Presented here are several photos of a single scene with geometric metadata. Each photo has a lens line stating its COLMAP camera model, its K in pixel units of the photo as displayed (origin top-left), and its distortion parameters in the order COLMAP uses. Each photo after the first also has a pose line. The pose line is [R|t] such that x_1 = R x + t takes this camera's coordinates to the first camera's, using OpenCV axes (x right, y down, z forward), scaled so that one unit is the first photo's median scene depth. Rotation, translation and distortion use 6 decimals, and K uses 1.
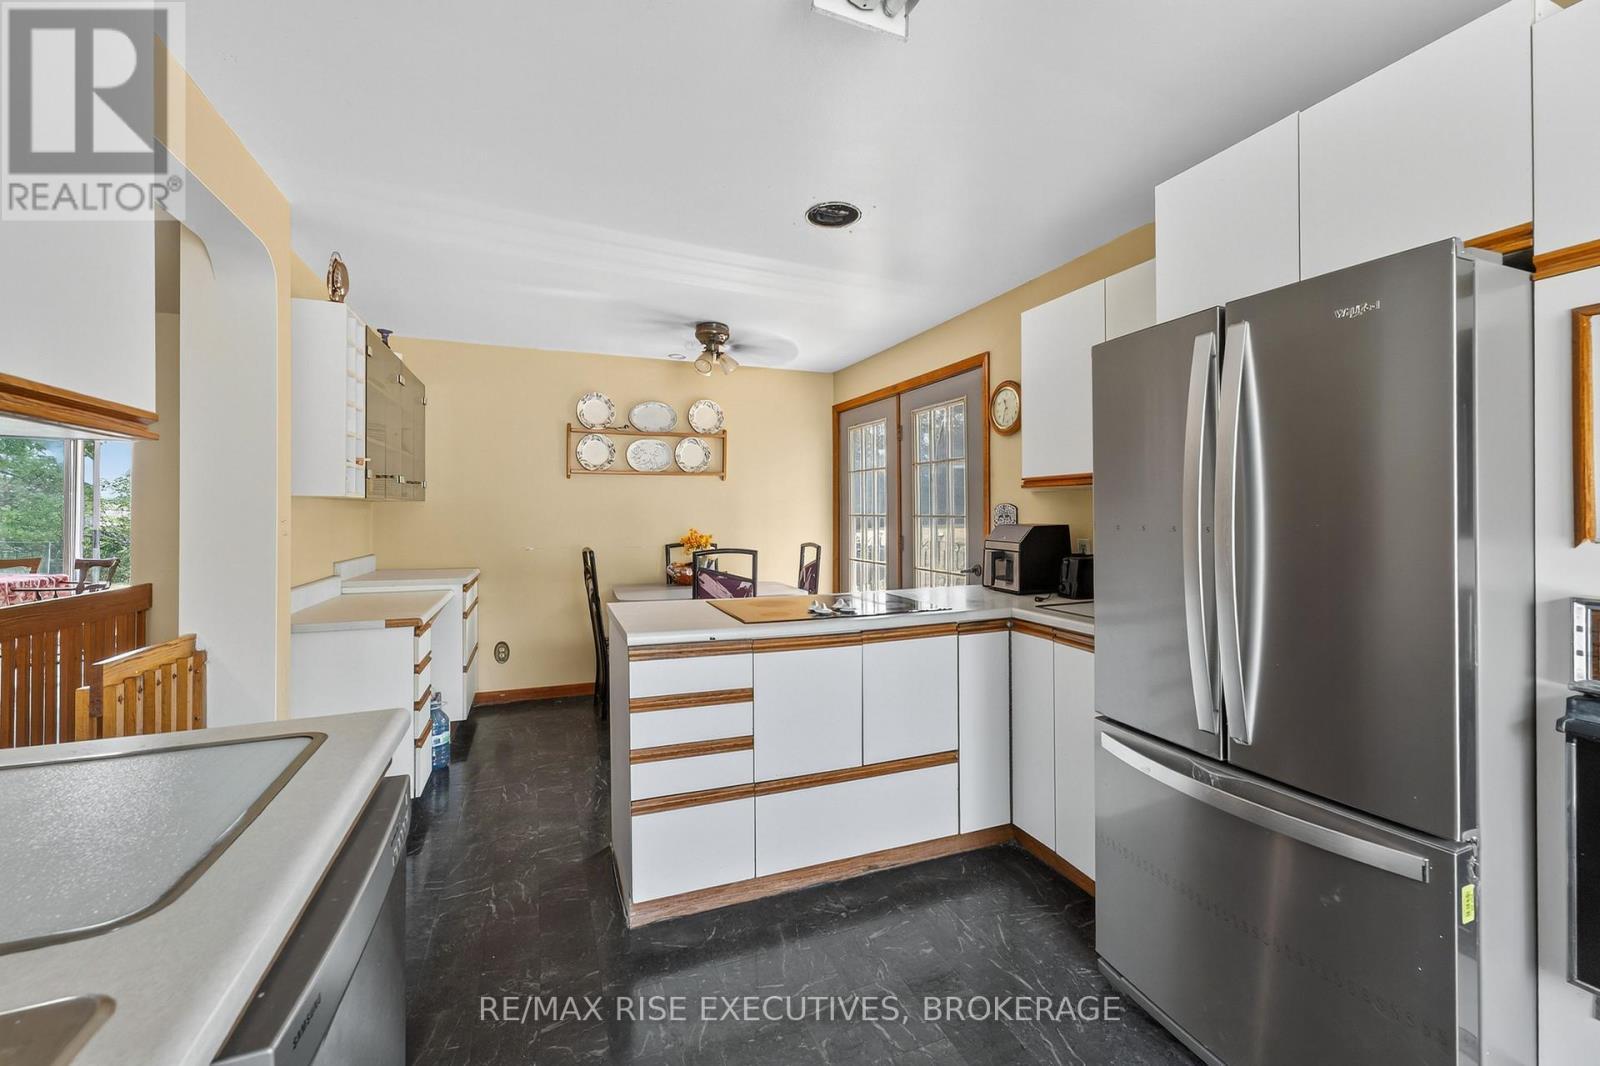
lens RADIAL K [[649.4, 0, 794.3], [0, 649.4, 527.4], [0, 0, 1]] dist [-0.015251, 0.000019]
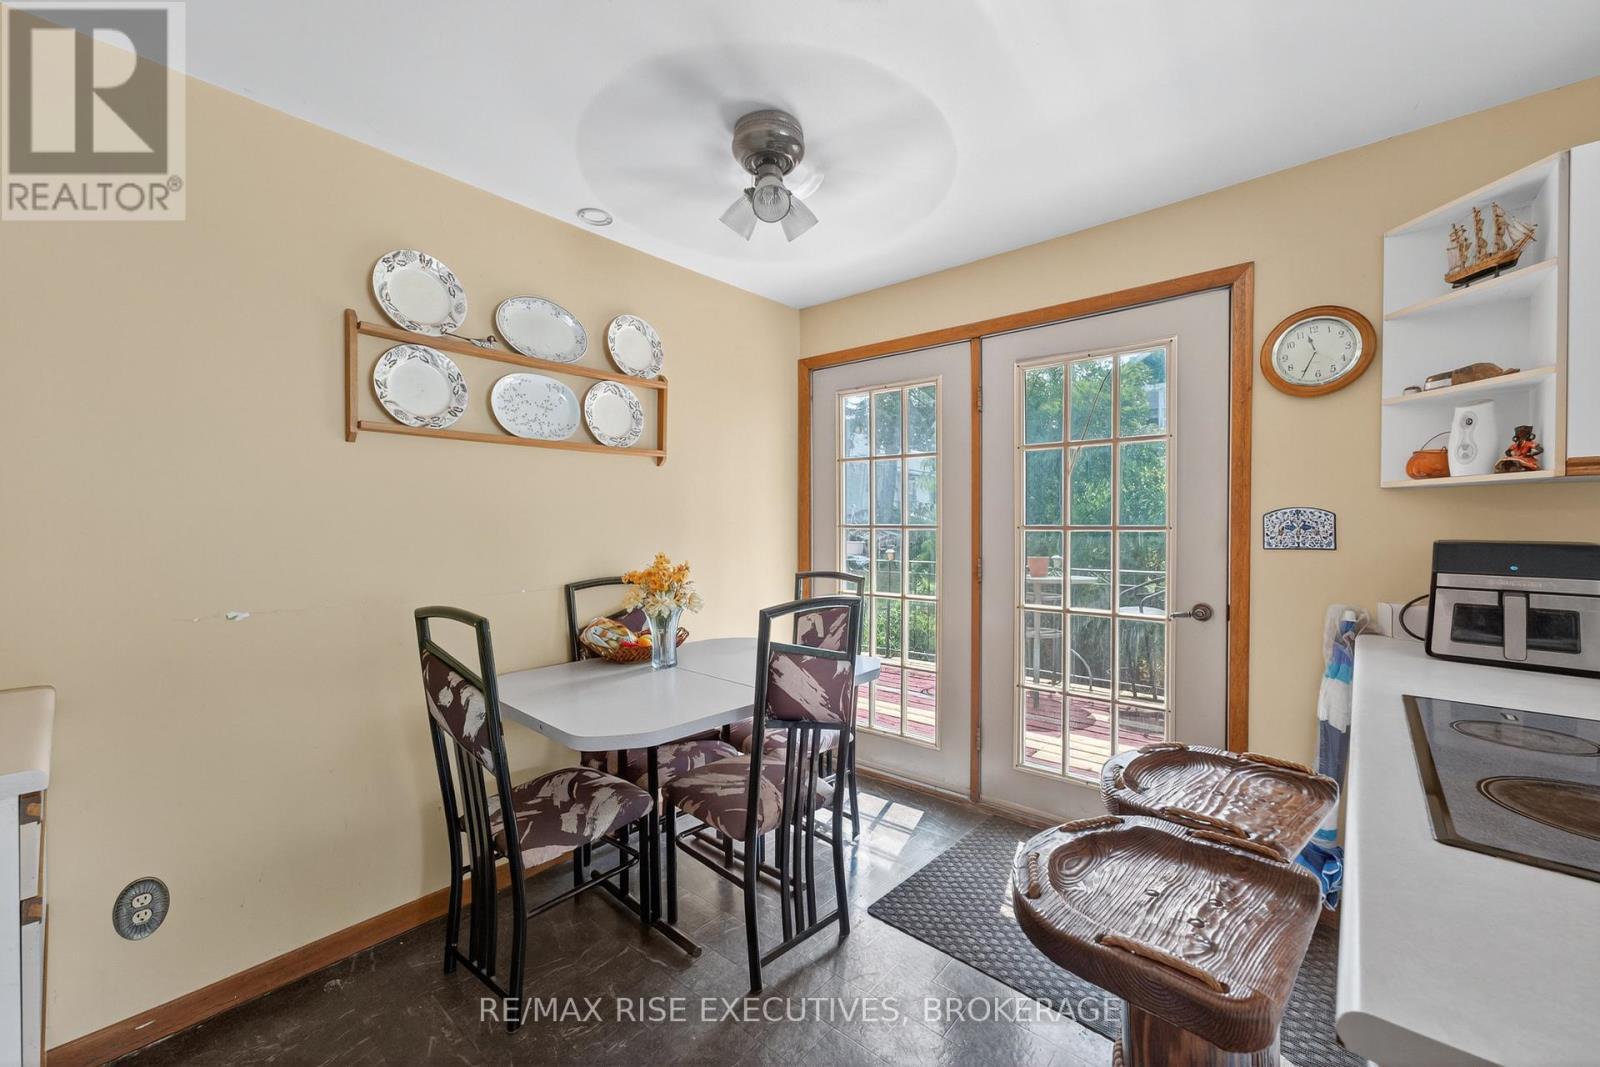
lens RADIAL K [[636.0, 0, 795.4], [0, 636.0, 539.3], [0, 0, 1]] dist [0.022673, -0.000010]
pose [[0.893059, -0.011486, 0.449793, -0.271852], [0.008012, 0.999922, 0.009627, -0.012928], [-0.449868, -0.004994, 0.893081, 0.481433]]
